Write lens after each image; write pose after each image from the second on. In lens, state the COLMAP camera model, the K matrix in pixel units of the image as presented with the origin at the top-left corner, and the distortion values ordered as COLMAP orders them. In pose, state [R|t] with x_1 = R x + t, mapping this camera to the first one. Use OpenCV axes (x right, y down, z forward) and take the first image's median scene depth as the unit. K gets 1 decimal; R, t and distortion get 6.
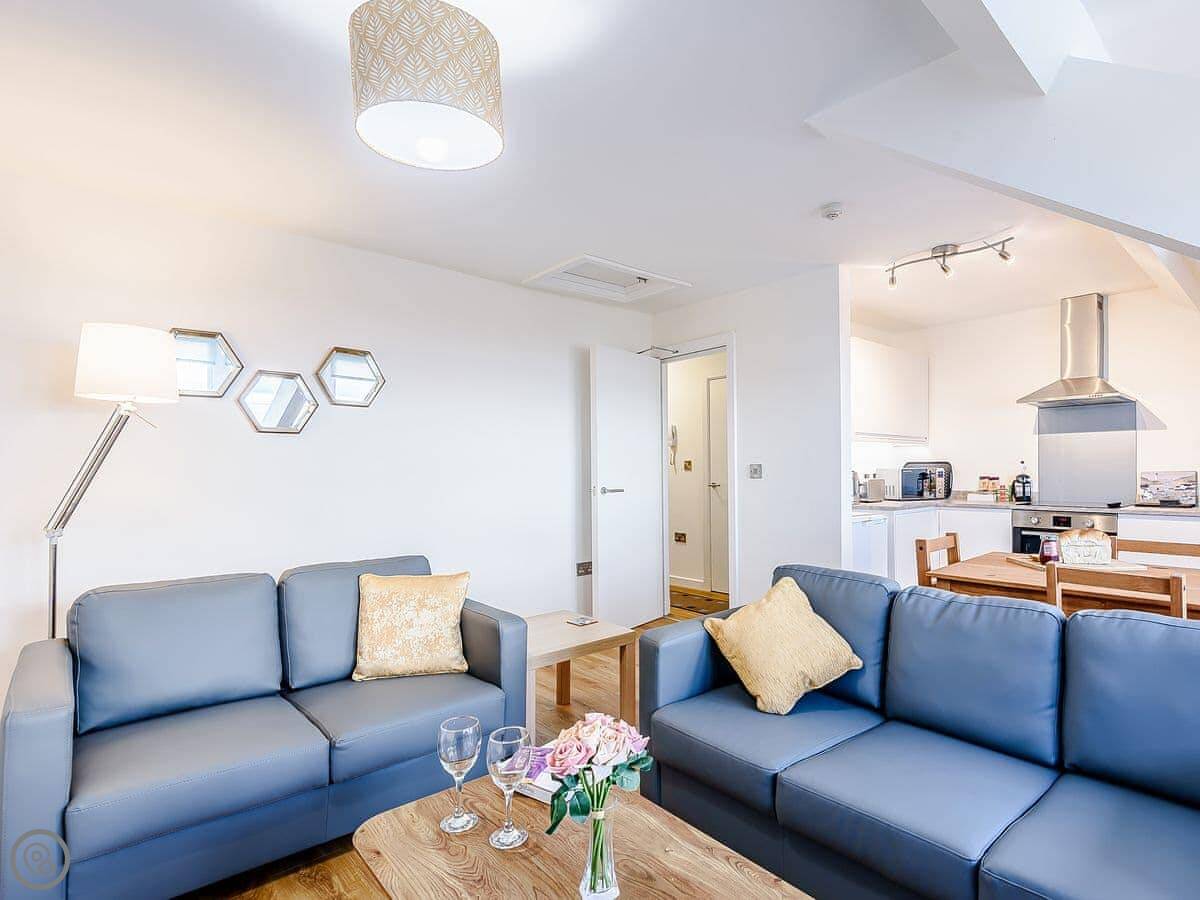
lens RADIAL K [[622.9, 0, 654.2], [0, 622.9, 466.0], [0, 0, 1]] dist [0.001852, -0.010546]
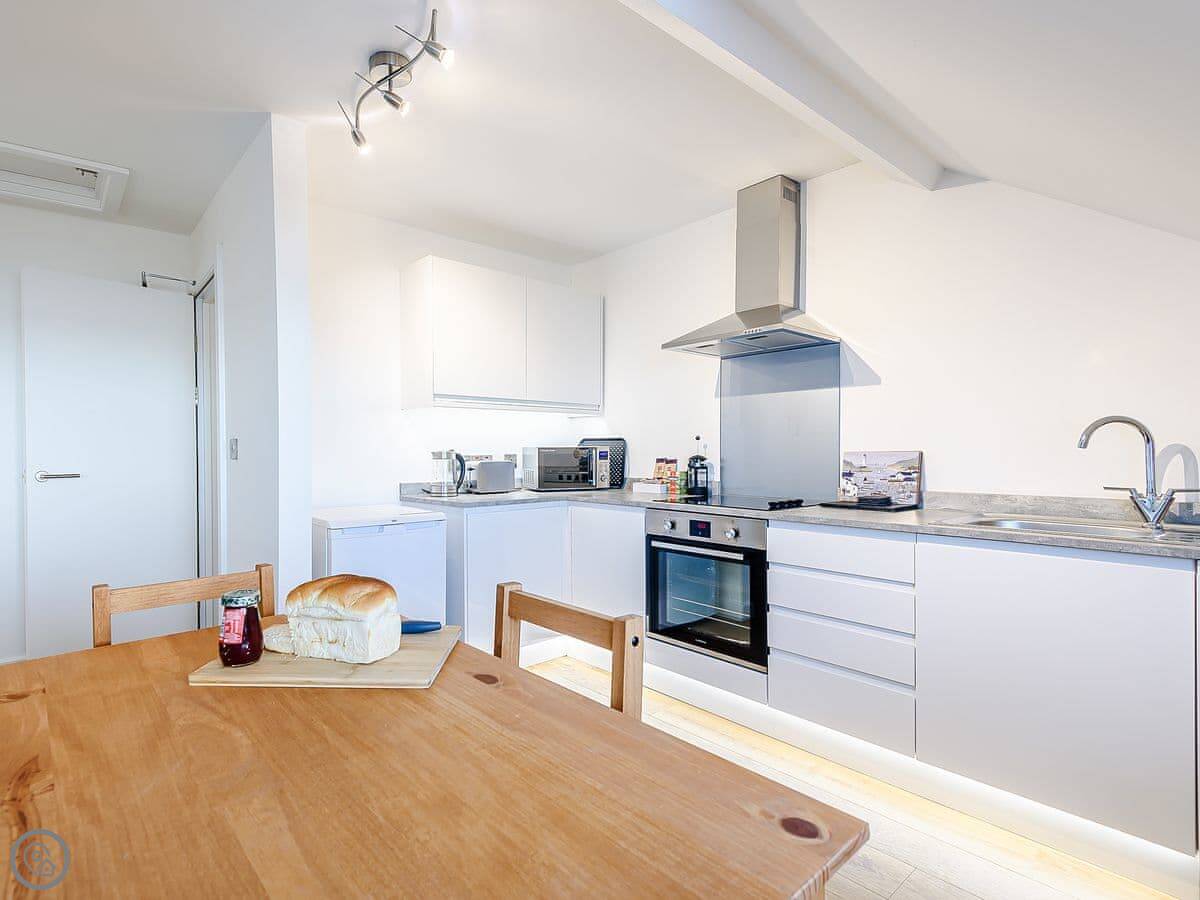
lens RADIAL K [[607.3, 0, 520.4], [0, 607.3, 454.4], [0, 0, 1]] dist [0.001920, -0.000603]
pose [[0.996304, 0.004500, -0.085783, 0.505264], [-0.003596, 0.999936, 0.010699, 0.006308], [0.085826, -0.010351, 0.996256, 0.349318]]
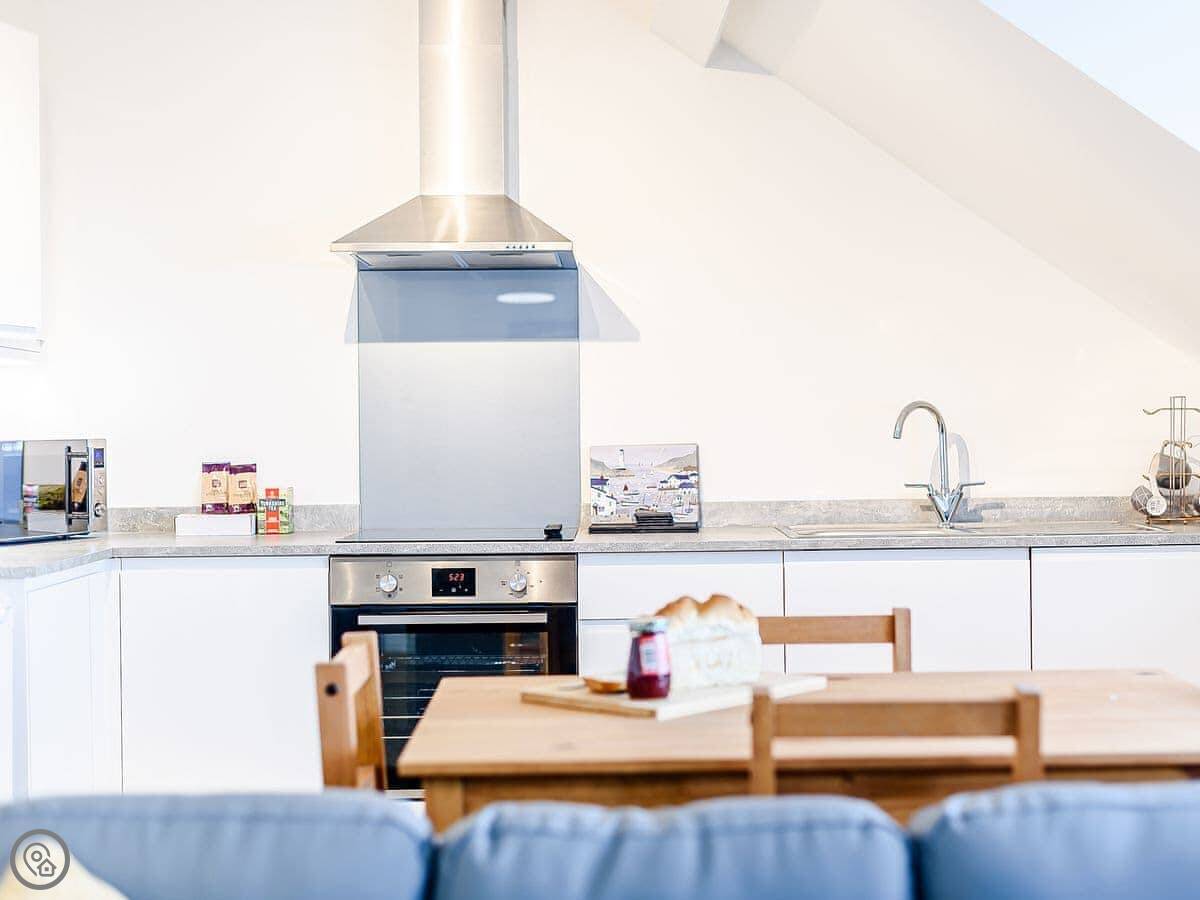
lens RADIAL K [[1970.3, 0, 698.5], [0, 1970.3, 447.6], [0, 0, 1]] dist [-0.039885, -0.000844]
pose [[0.644532, -0.006615, 0.764548, -0.134232], [0.001960, 0.999974, 0.006999, 0.001804], [-0.764574, -0.003013, 0.644528, 0.135726]]
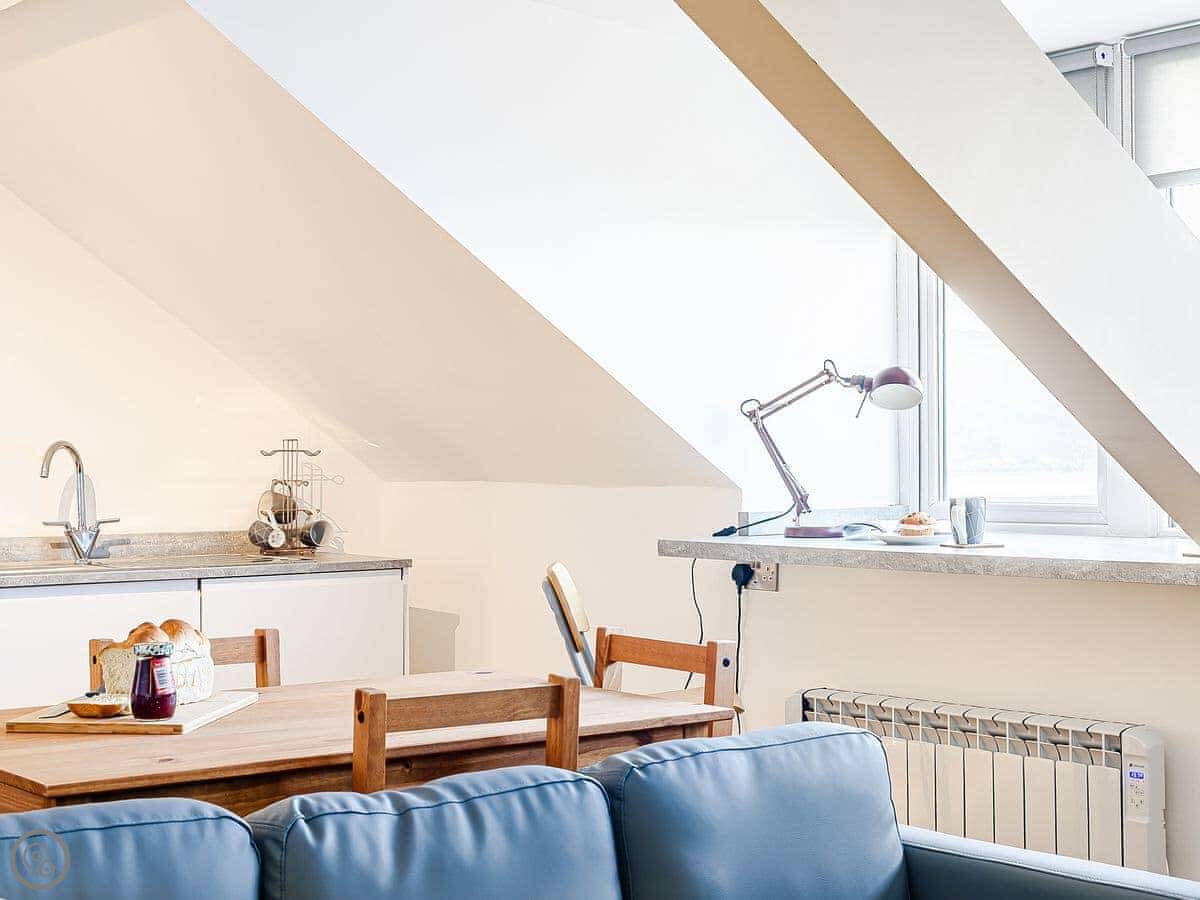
lens RADIAL K [[1970.3, 0, 698.5], [0, 1970.3, 447.6], [0, 0, 1]] dist [-0.039885, -0.000844]
pose [[0.056578, 0.013009, 0.998313, -0.340150], [0.003008, 0.999908, -0.013200, 0.003531], [-0.998394, 0.003750, 0.056534, 0.343289]]
